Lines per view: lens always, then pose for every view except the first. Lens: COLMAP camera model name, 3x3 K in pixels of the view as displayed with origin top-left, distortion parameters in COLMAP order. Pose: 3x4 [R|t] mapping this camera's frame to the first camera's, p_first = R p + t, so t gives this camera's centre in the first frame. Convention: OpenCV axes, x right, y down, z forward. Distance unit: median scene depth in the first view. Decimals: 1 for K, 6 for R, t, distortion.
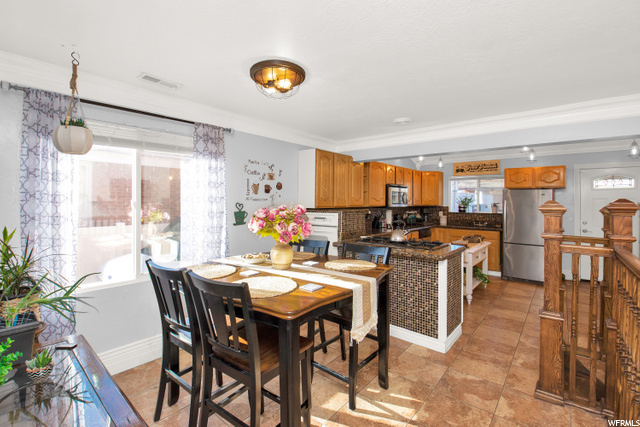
lens RADIAL K [[289.4, 0, 318.4], [0, 289.4, 197.2], [0, 0, 1]] dist [-0.000422, -0.000239]
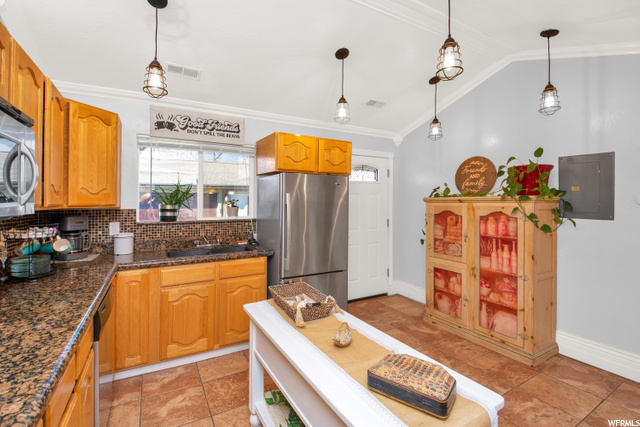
lens RADIAL K [[287.9, 0, 317.4], [0, 287.9, 207.8], [0, 0, 1]] dist [-0.013107, -0.000711]
pose [[0.328775, -0.023049, 0.944127, 0.208851], [-0.014238, 0.999468, 0.029358, 0.020313], [-0.944301, -0.023095, 0.328272, 0.858362]]
